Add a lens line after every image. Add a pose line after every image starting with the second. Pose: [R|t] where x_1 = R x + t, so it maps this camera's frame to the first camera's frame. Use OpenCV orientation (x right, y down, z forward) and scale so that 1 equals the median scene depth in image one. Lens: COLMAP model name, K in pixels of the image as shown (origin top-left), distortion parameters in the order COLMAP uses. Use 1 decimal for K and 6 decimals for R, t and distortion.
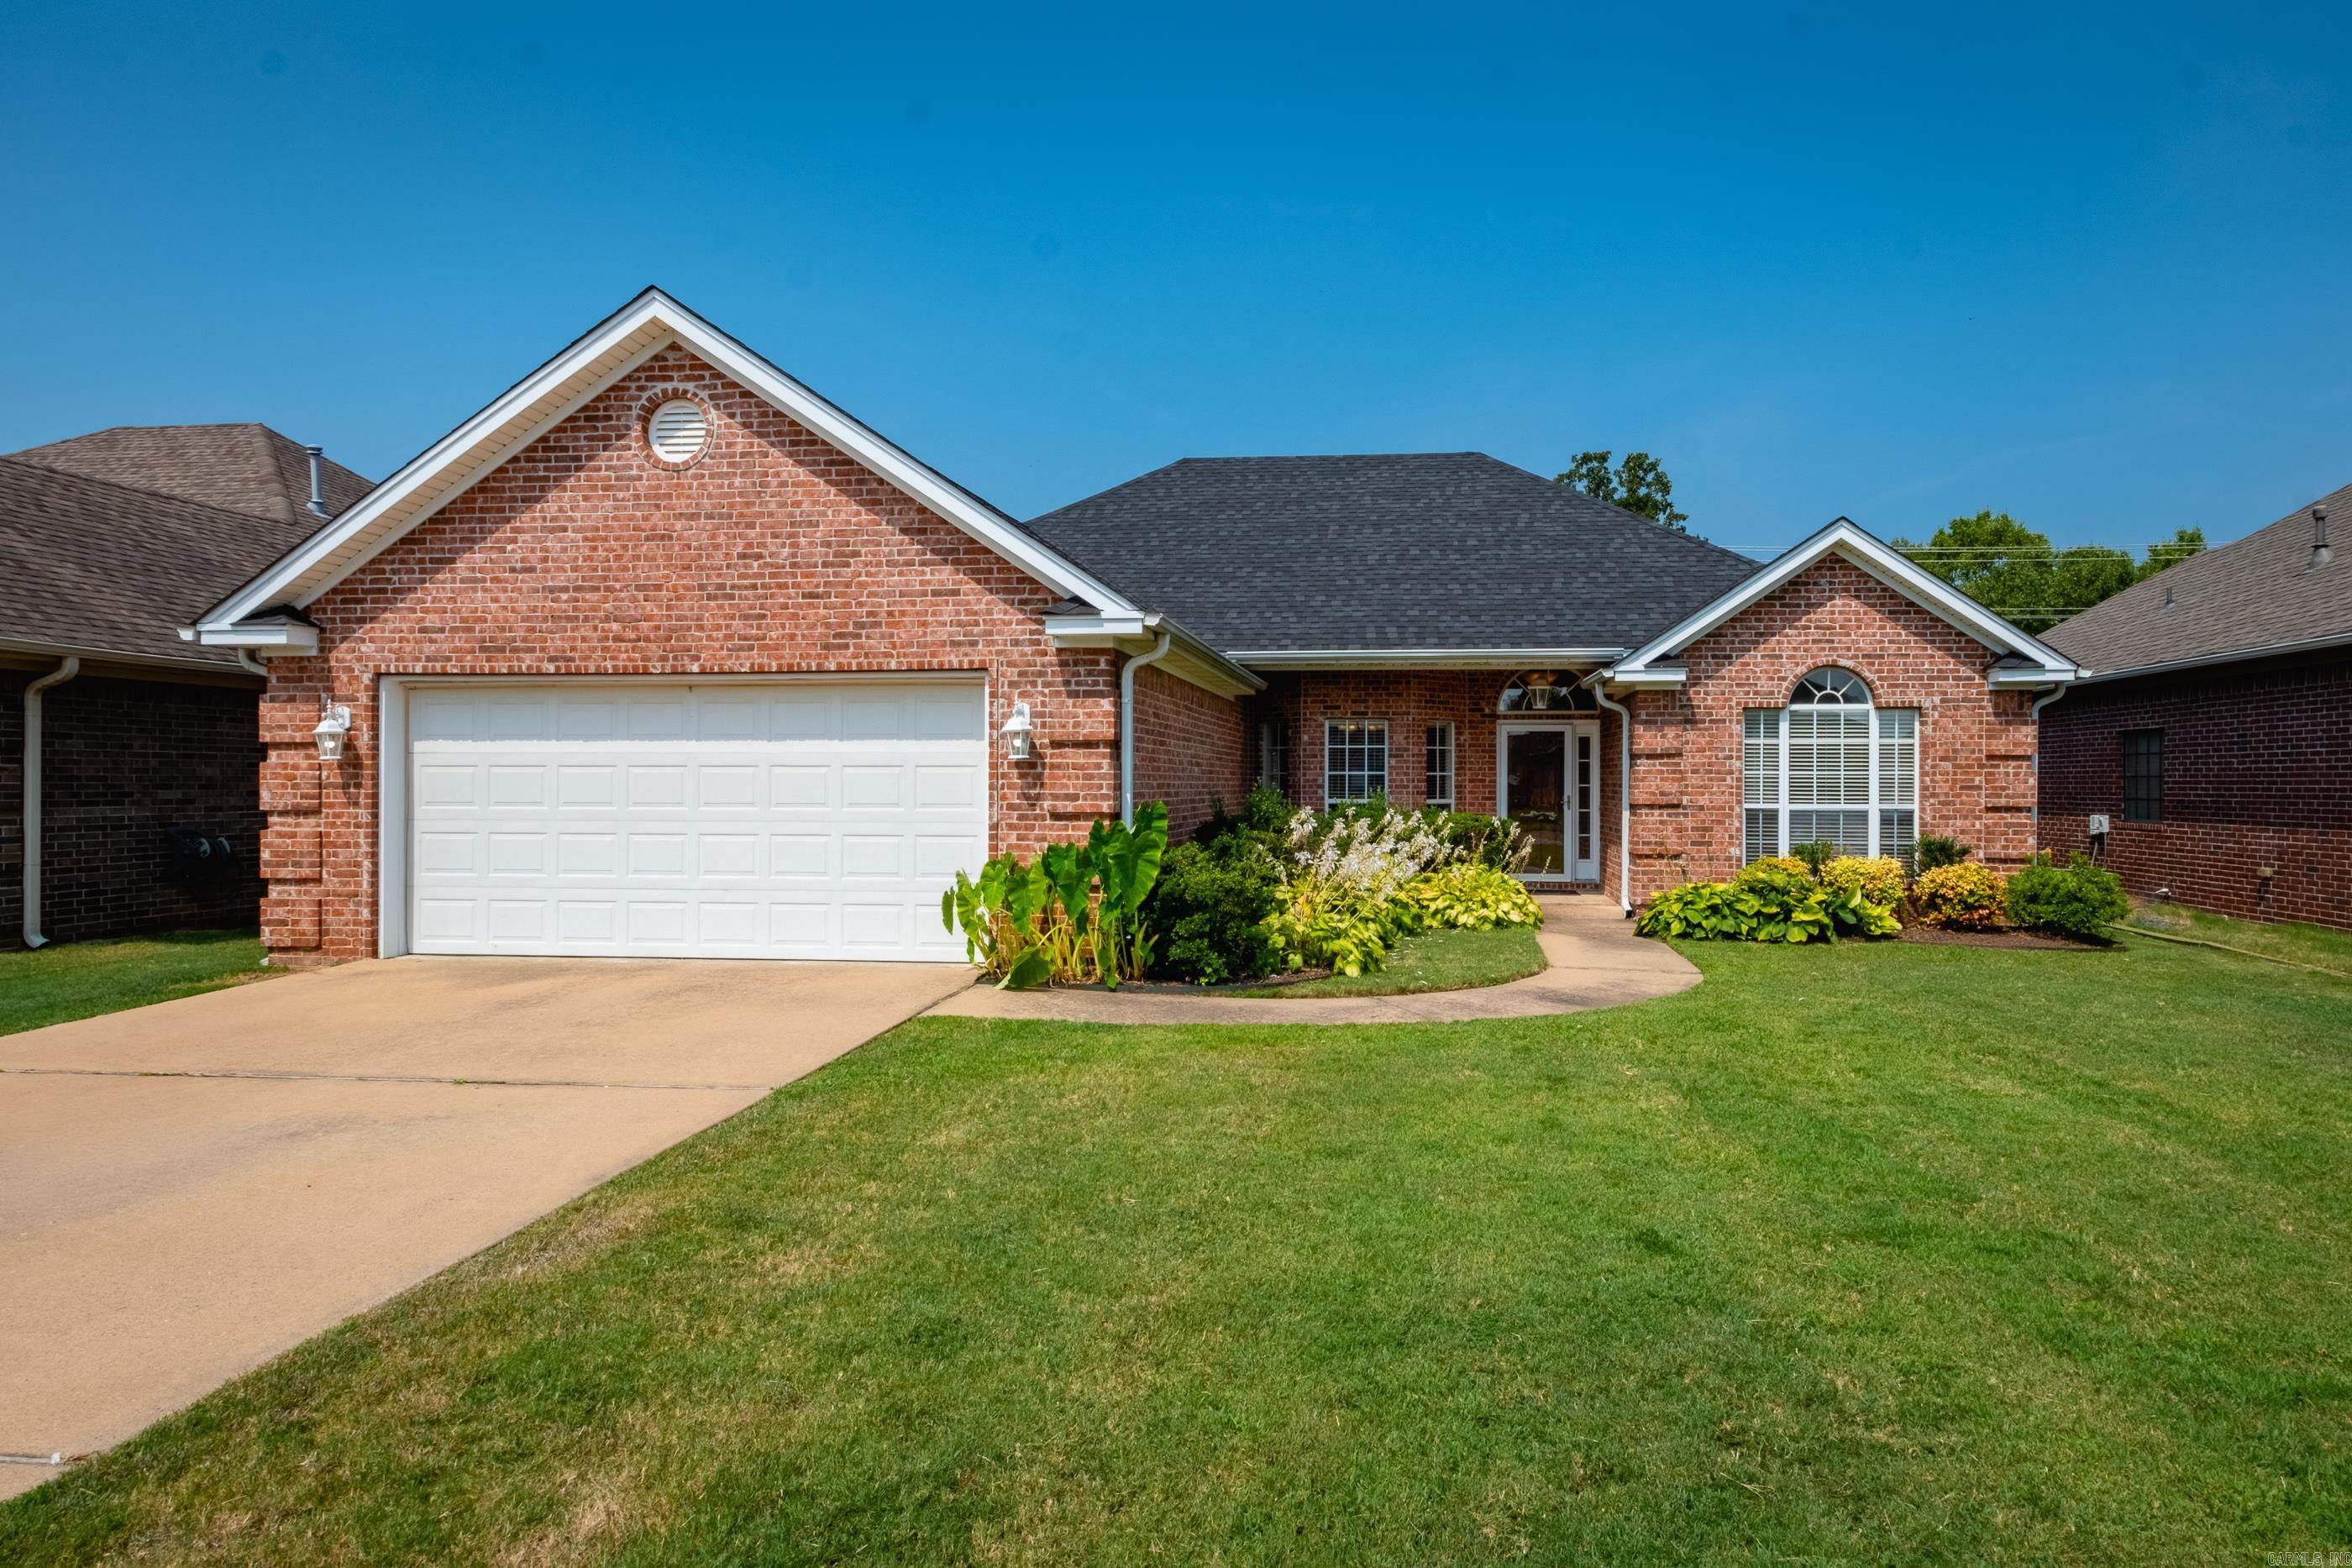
lens RADIAL K [[1330.7, 0, 1315.0], [0, 1330.7, 786.0], [0, 0, 1]] dist [0.002404, 0.000746]
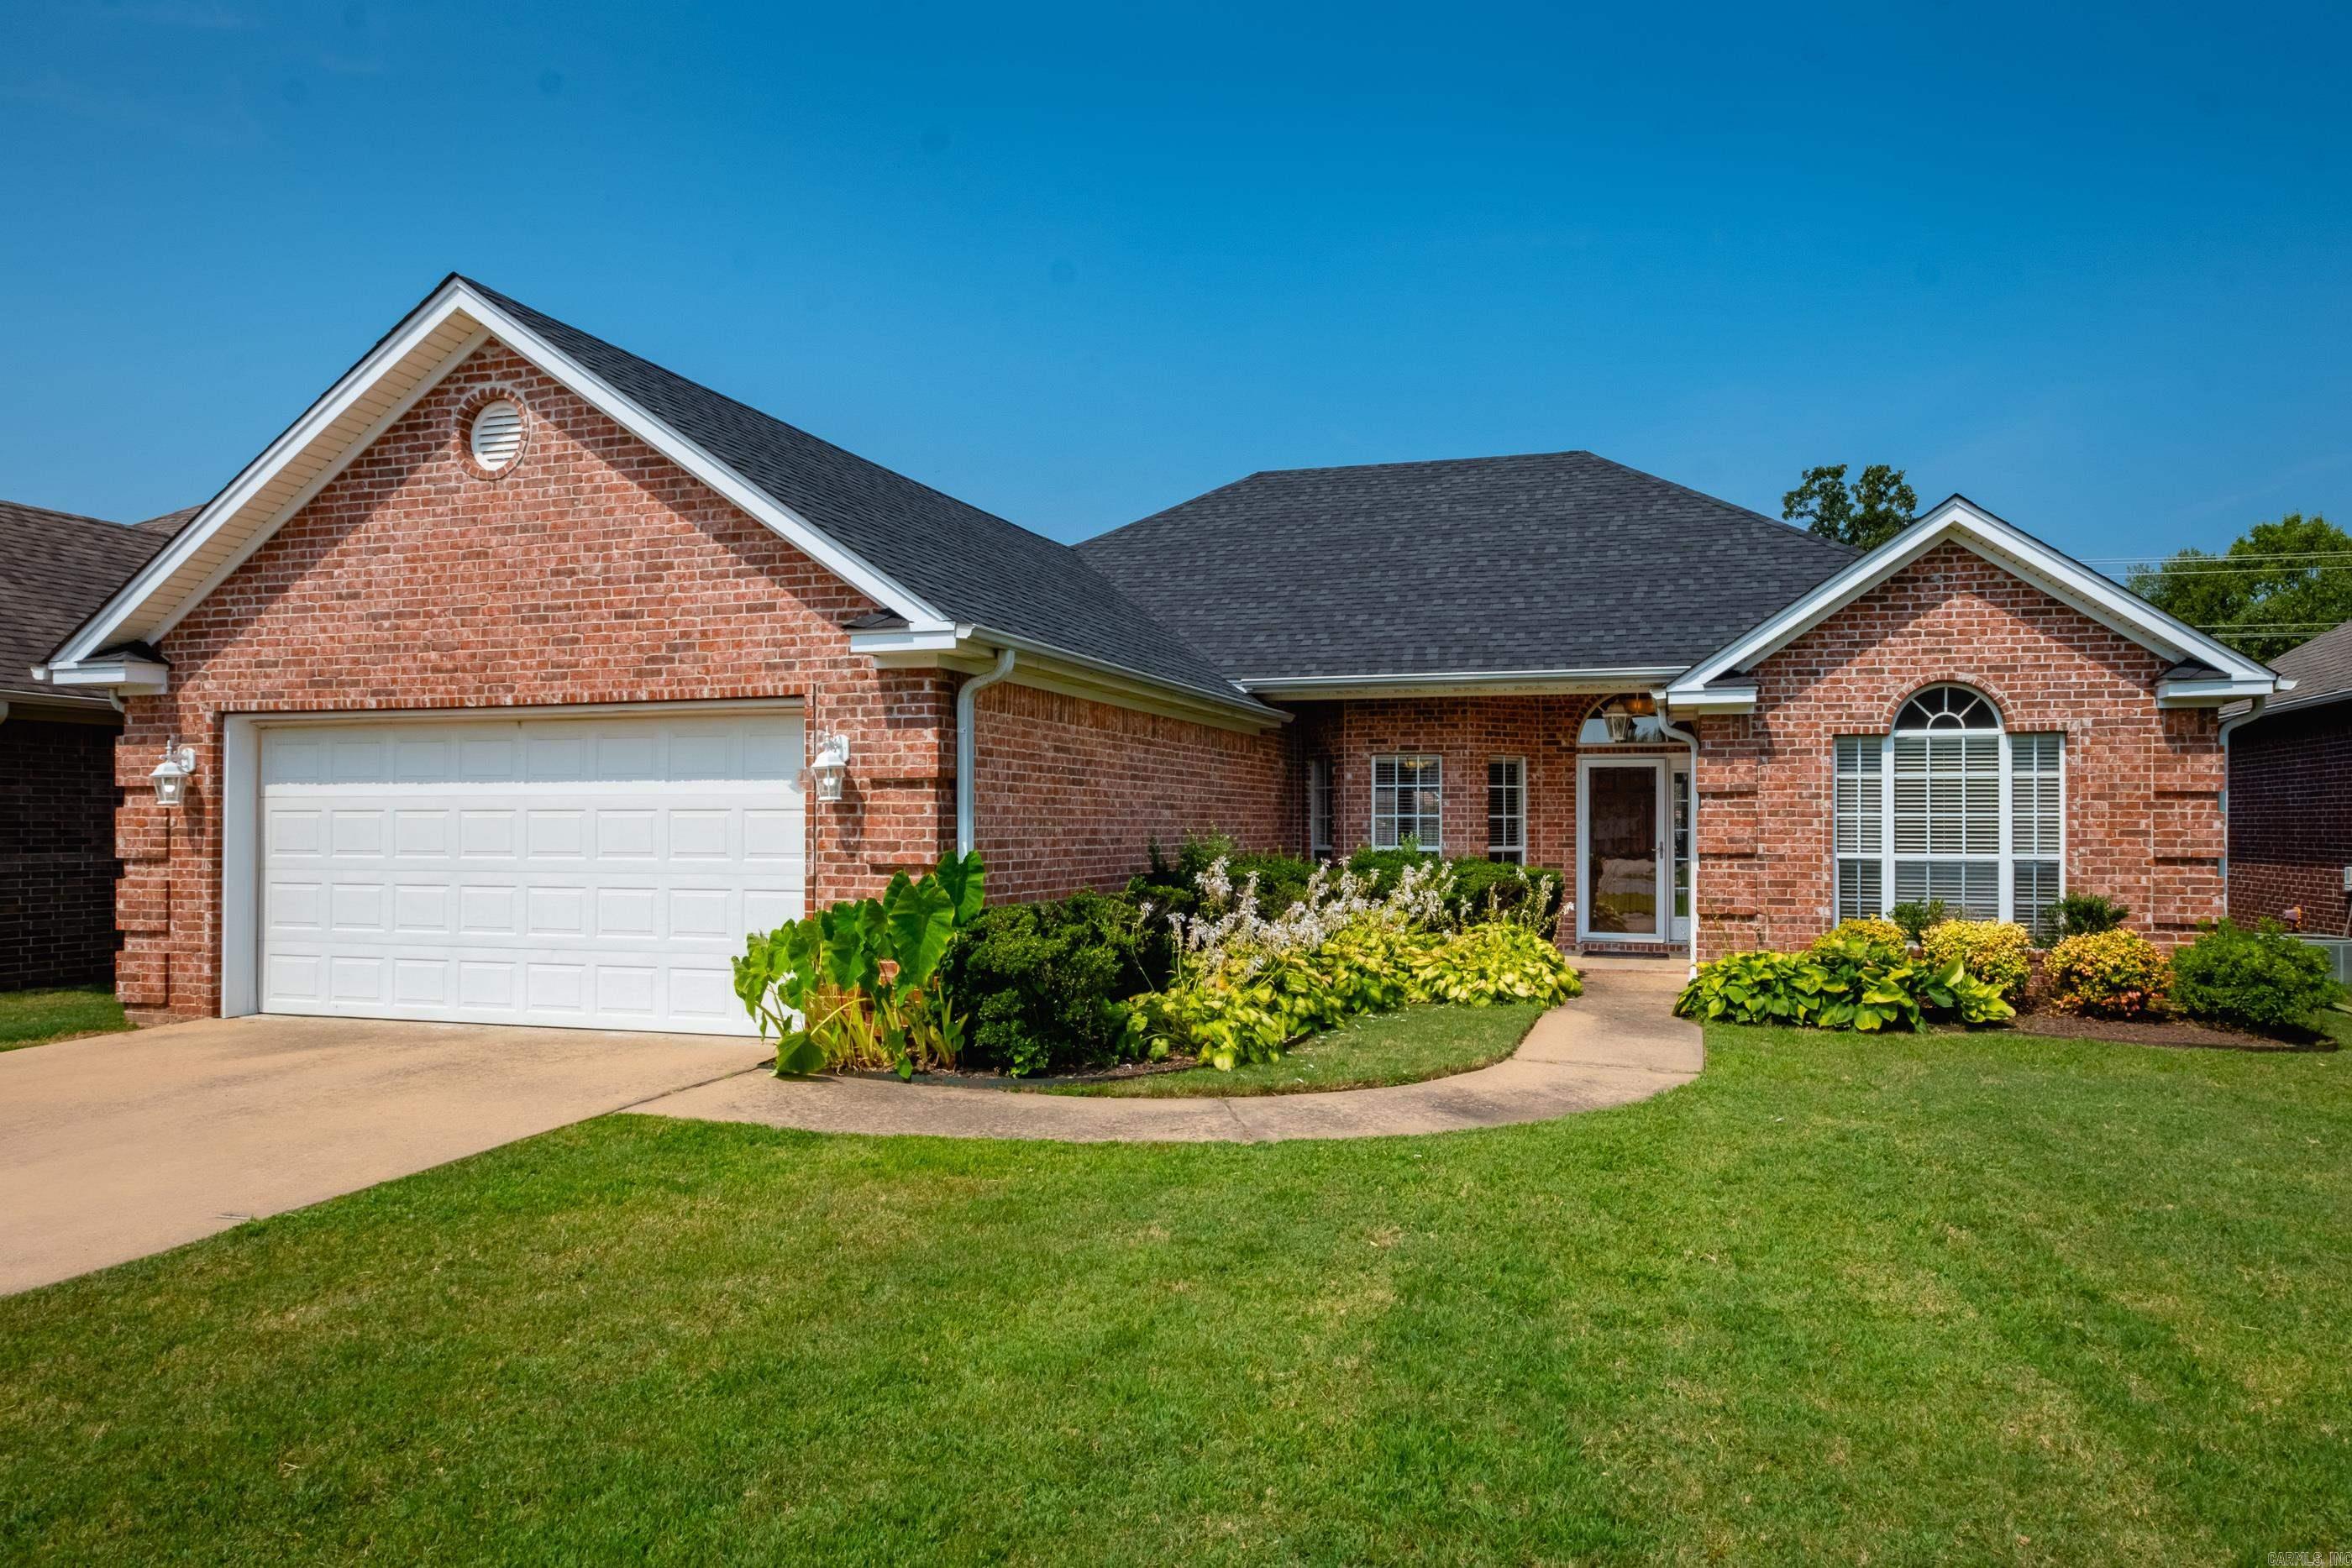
lens RADIAL K [[1367.8, 0, 1316.3], [0, 1367.8, 821.3], [0, 0, 1]] dist [-0.004106, -0.000854]
pose [[0.986894, -0.001504, -0.161360, 0.148813], [0.000595, 0.999984, -0.005685, -0.001538], [0.161366, 0.005514, 0.986879, 0.130008]]
